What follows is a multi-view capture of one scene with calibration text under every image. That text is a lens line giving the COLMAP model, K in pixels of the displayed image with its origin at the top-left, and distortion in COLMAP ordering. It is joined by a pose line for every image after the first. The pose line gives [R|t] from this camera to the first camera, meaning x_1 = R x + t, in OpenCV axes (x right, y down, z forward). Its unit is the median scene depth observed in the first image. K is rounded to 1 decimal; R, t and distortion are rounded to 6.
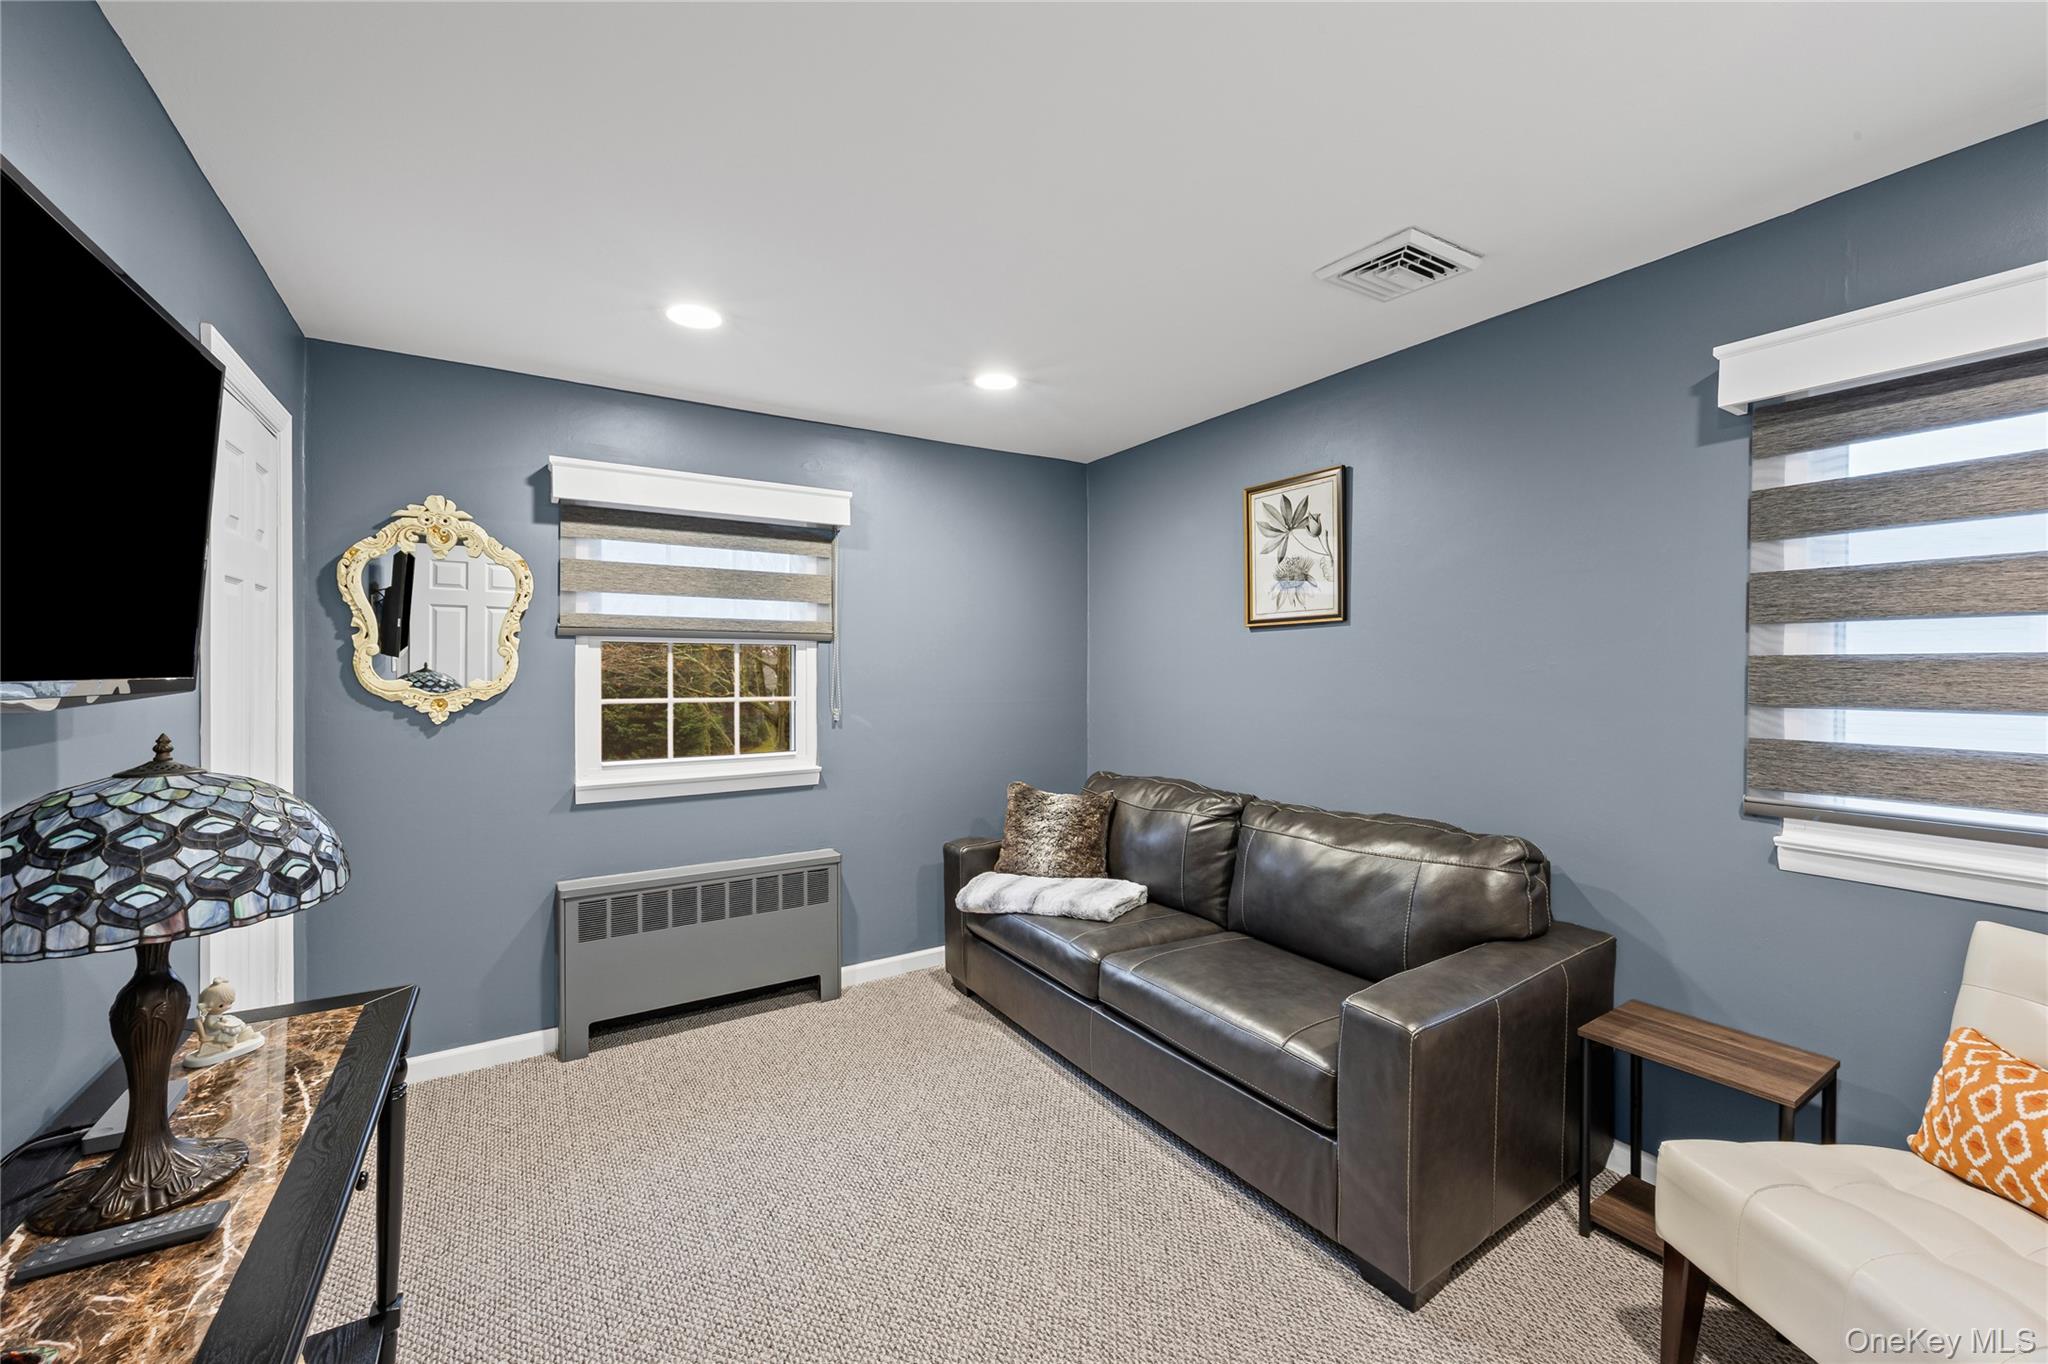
lens RADIAL K [[837.0, 0, 1035.2], [0, 837.0, 673.4], [0, 0, 1]] dist [-0.002430, -0.000199]
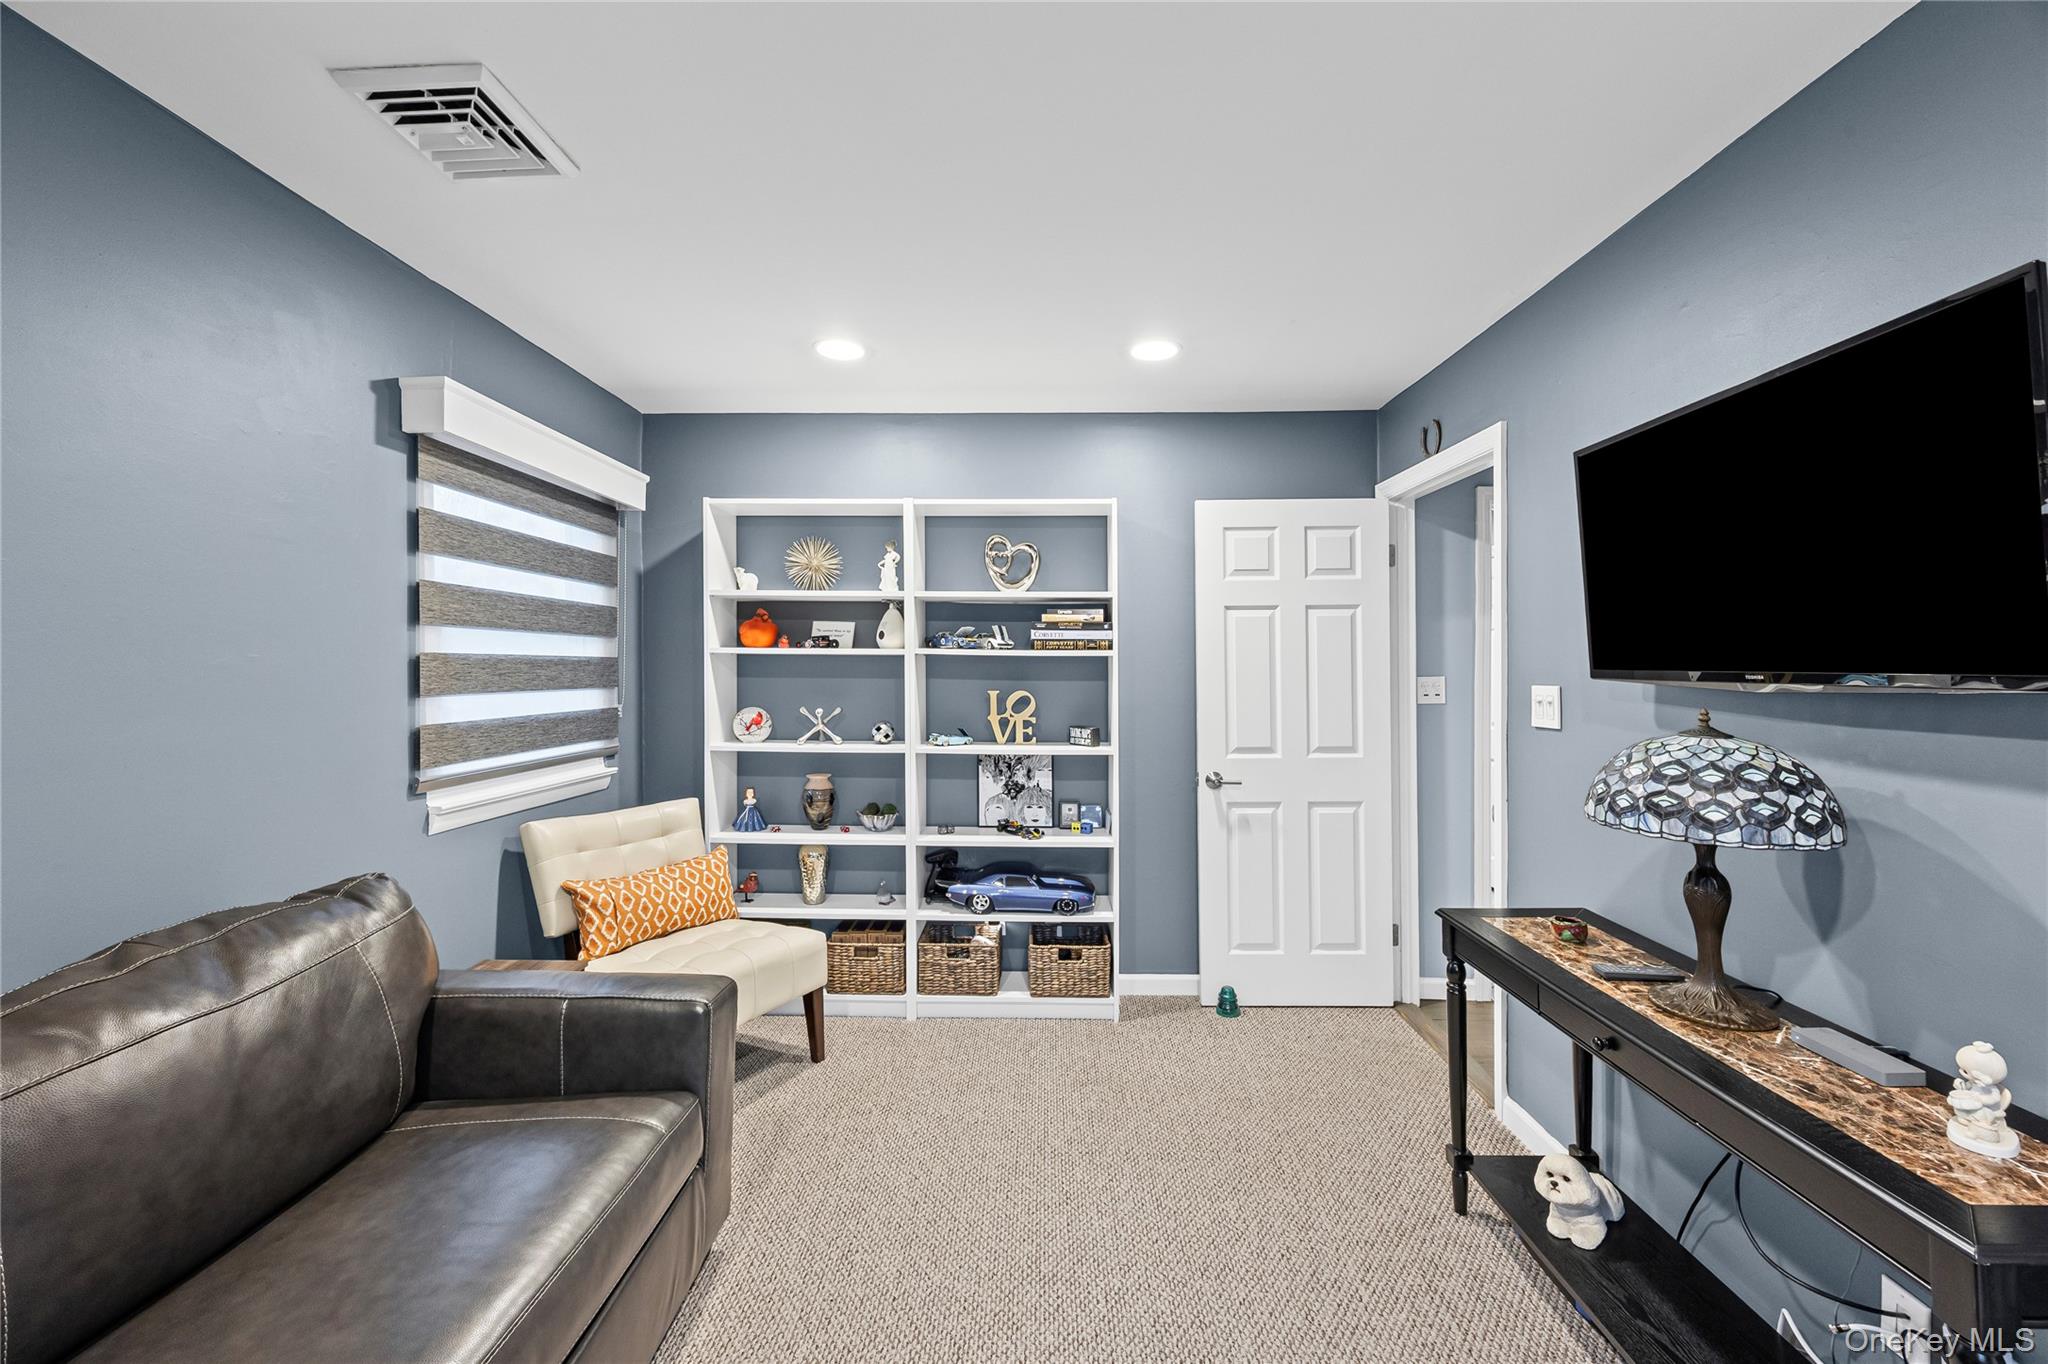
lens RADIAL K [[837.0, 0, 1022.4], [0, 837.0, 673.8], [0, 0, 1]] dist [-0.002430, -0.000199]
pose [[-0.829724, -0.000952, 0.558173, -0.481137], [0.001828, 0.999989, 0.004423, 0.005156], [-0.558171, 0.004690, -0.829713, 1.594713]]
